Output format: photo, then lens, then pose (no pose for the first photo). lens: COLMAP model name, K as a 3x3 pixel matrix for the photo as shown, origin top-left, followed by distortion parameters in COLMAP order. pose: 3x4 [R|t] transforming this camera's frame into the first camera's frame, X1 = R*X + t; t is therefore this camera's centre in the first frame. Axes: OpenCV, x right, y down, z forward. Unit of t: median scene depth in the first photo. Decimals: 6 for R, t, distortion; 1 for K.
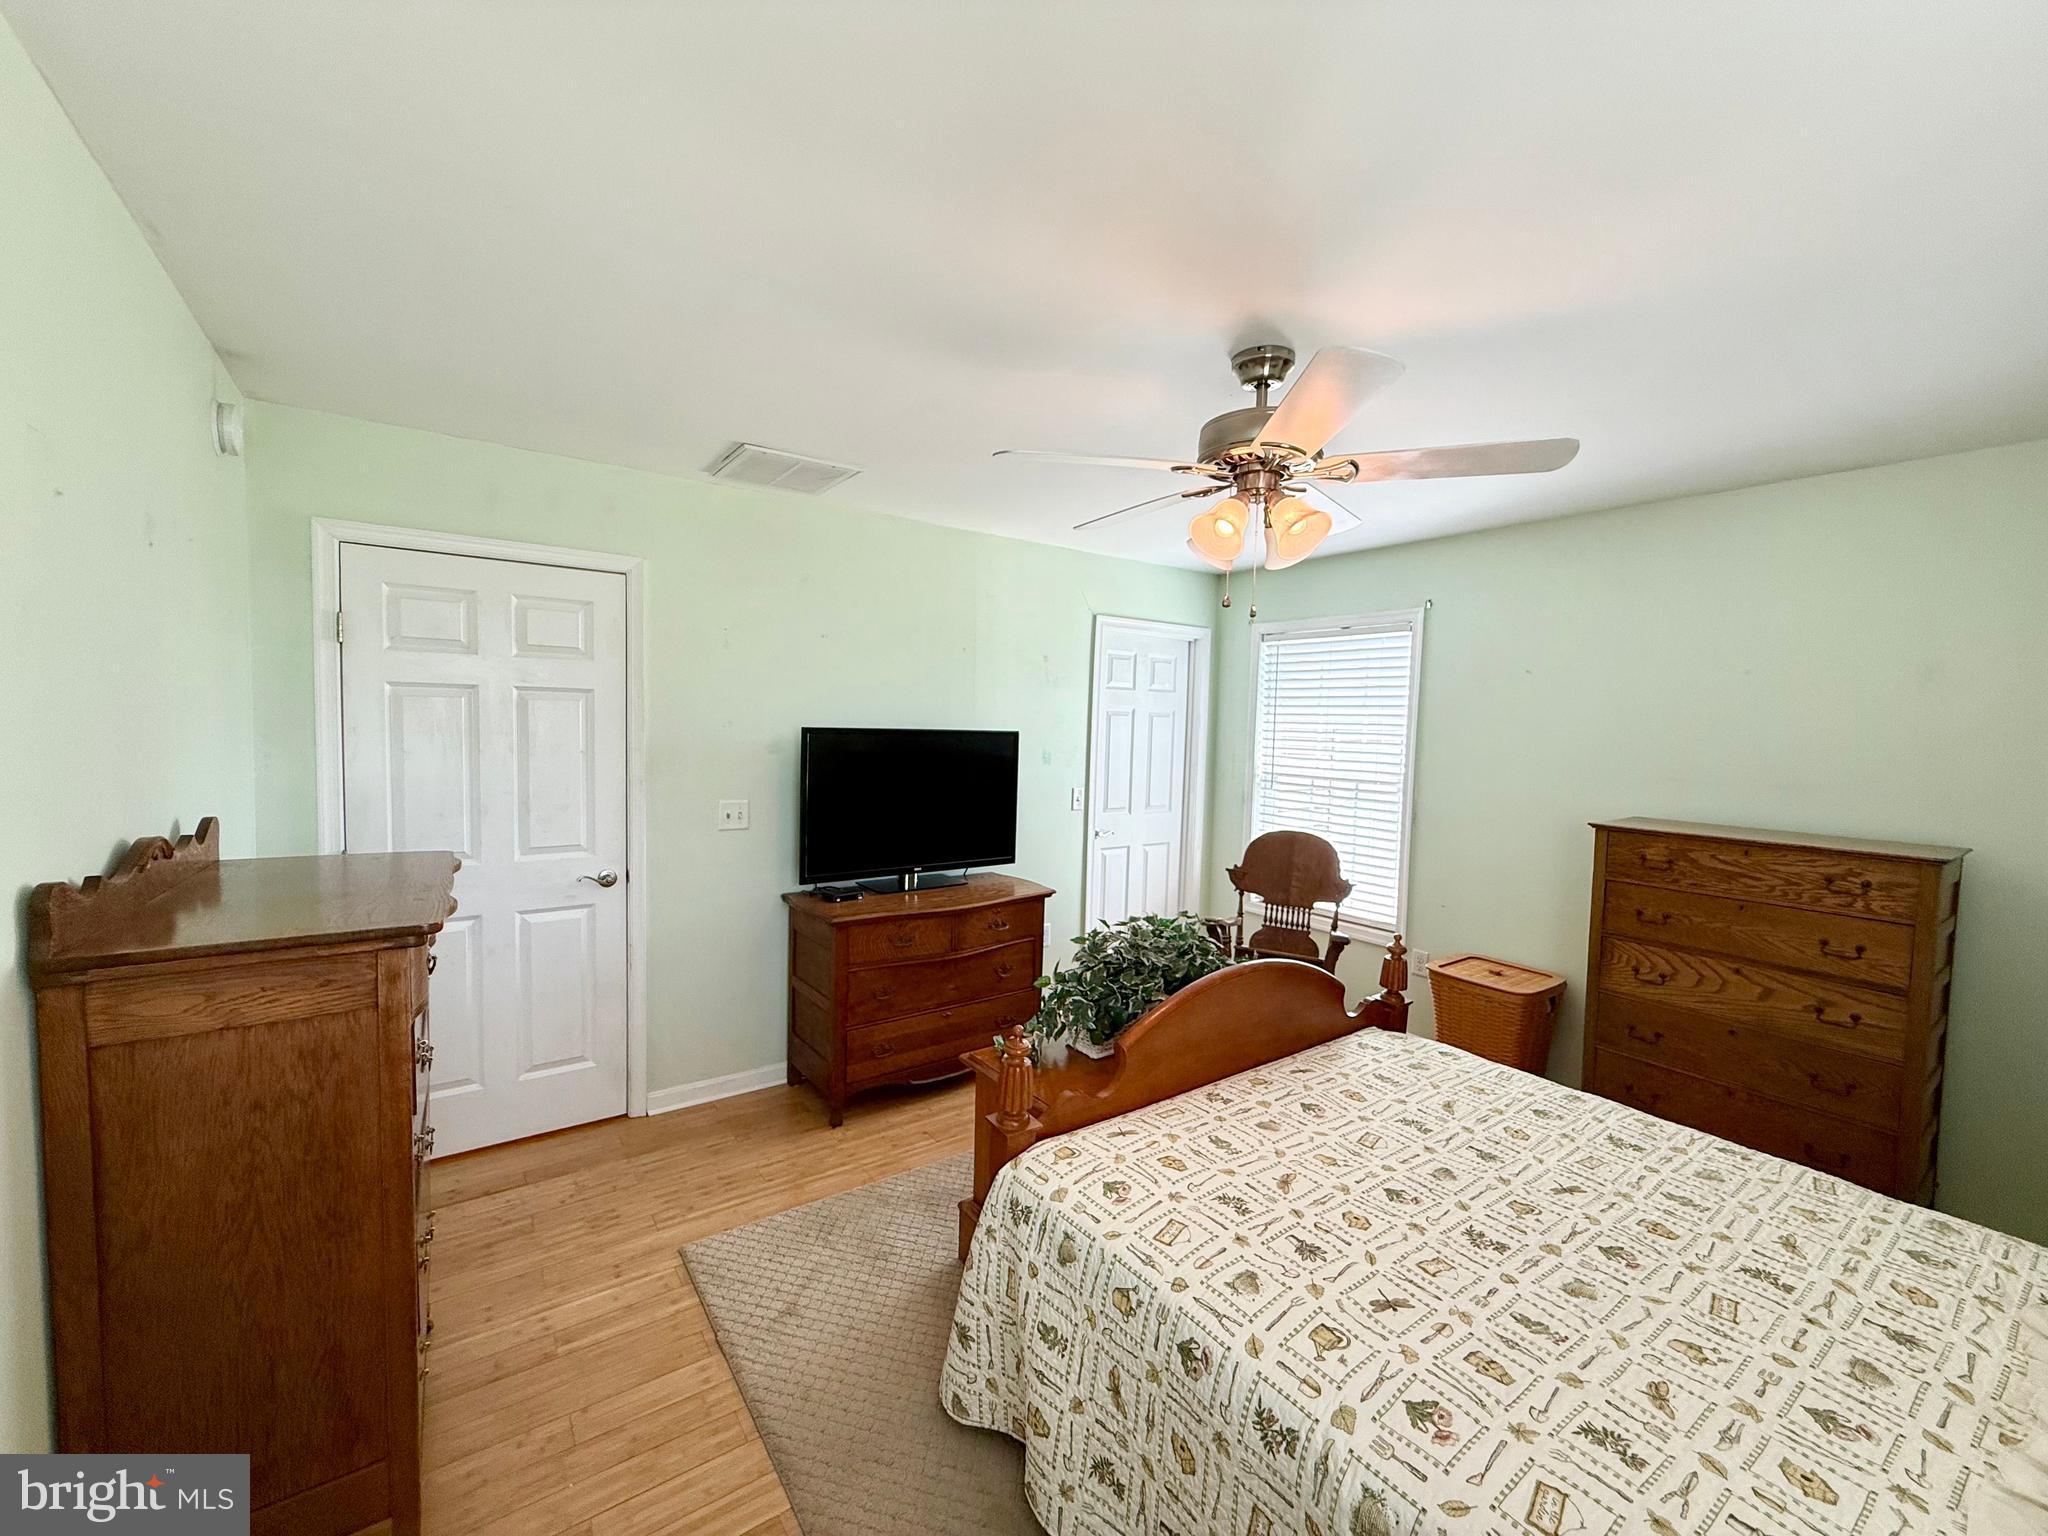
lens RADIAL K [[826.6, 0, 1021.0], [0, 826.6, 729.7], [0, 0, 1]] dist [0.002932, -0.000420]
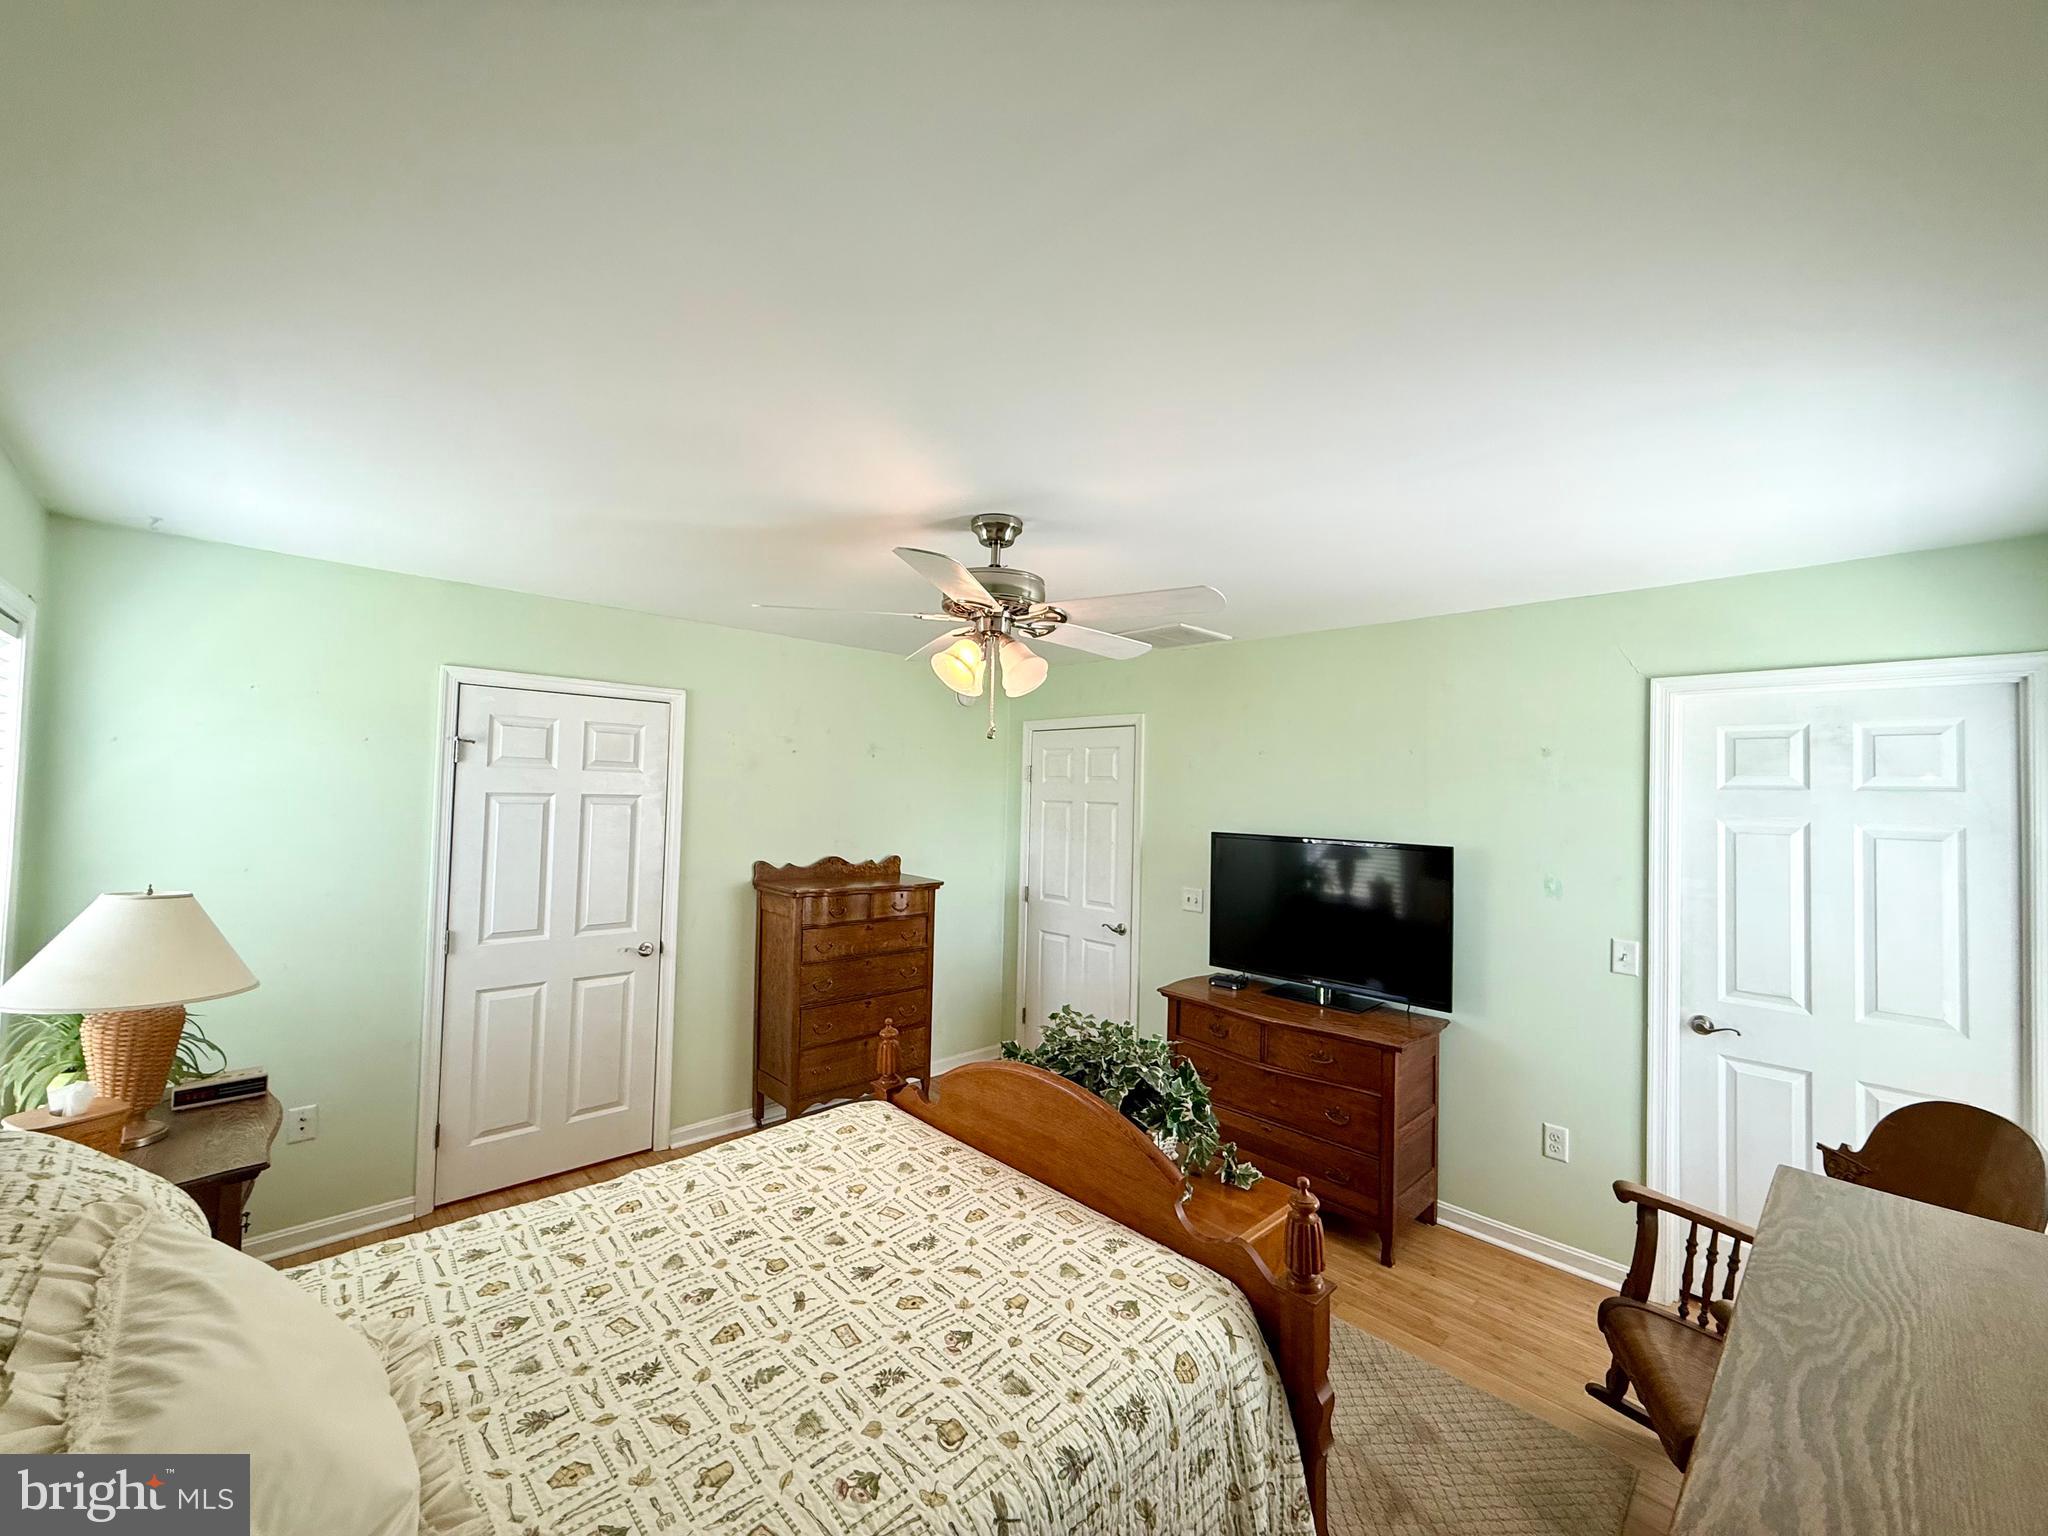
lens RADIAL K [[810.2, 0, 1024.0], [0, 810.2, 768.0], [0, 0, 1]] dist [-0.003213, -0.000067]
pose [[0.138968, -0.049844, -0.989042, 1.381734], [-0.031572, 0.998002, -0.054732, -0.036864], [0.989793, 0.038832, 0.137116, 0.901038]]
